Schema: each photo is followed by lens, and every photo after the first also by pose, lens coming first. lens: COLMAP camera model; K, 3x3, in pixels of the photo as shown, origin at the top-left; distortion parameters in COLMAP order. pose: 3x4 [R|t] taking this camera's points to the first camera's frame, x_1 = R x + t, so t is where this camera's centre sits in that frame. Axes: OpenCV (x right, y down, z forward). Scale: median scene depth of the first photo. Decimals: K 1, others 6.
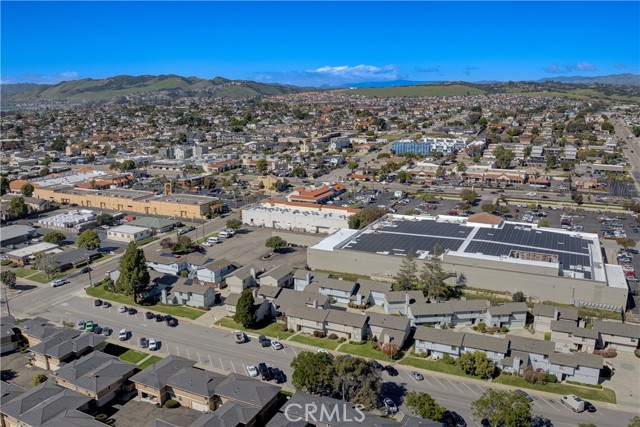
lens RADIAL K [[532.2, 0, 325.4], [0, 532.2, 214.4], [0, 0, 1]] dist [-0.107008, -0.005104]
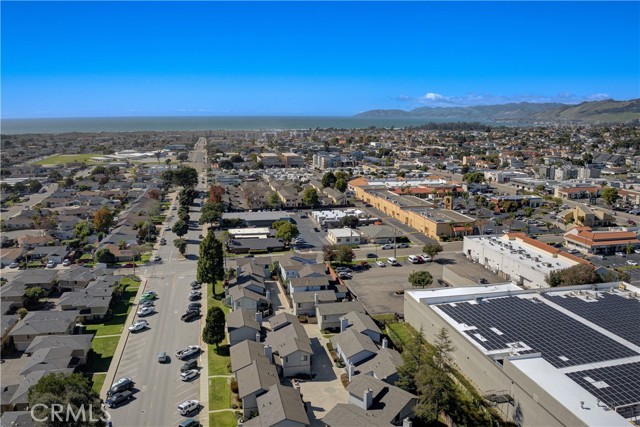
lens RADIAL K [[534.5, 0, 320.0], [0, 534.5, 213.5], [0, 0, 1]] dist [-0.107238, -0.010297]
pose [[0.593647, 0.146478, -0.791282, 0.374019], [-0.179686, 0.982597, 0.047086, -0.044912], [0.784408, 0.114230, 0.609635, 0.366953]]
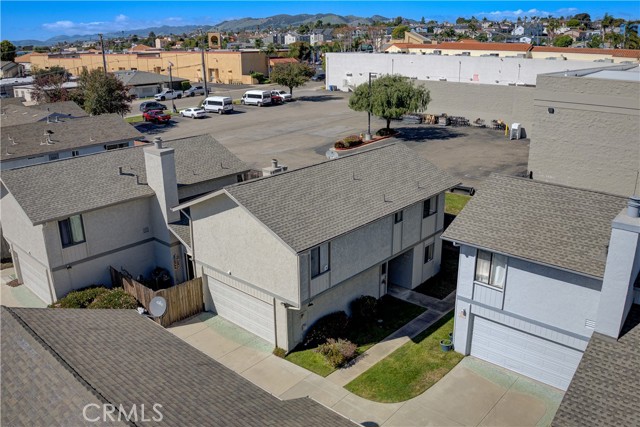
lens RADIAL K [[534.5, 0, 320.0], [0, 534.5, 213.5], [0, 0, 1]] dist [-0.107238, -0.010297]
pose [[0.956114, 0.086197, -0.280028, -0.041435], [-0.058502, 0.992664, 0.105811, 0.076392], [0.287094, -0.084785, 0.954143, 0.658333]]
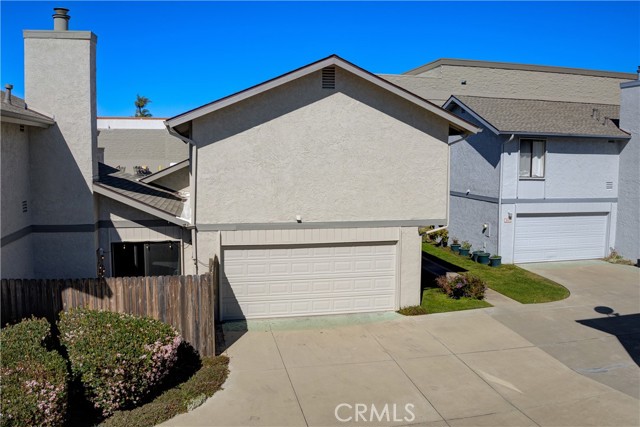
lens RADIAL K [[534.5, 0, 320.0], [0, 534.5, 213.5], [0, 0, 1]] dist [-0.107238, -0.010297]
pose [[0.797995, -0.061263, 0.599543, -0.113412], [0.127161, 0.989539, -0.068138, 0.100954], [-0.589096, 0.130613, 0.797437, 0.696261]]
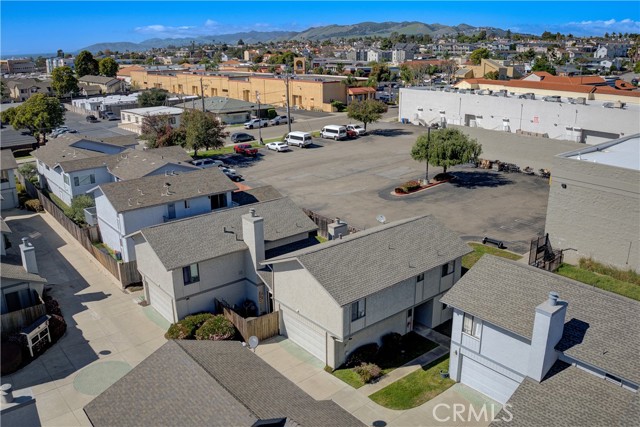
lens RADIAL K [[532.2, 0, 325.4], [0, 532.2, 214.4], [0, 0, 1]] dist [-0.107008, -0.005104]
pose [[0.904460, 0.126332, -0.407421, -0.023863], [-0.090205, 0.990182, 0.106780, 0.058278], [0.416911, -0.059827, 0.906976, 0.624488]]
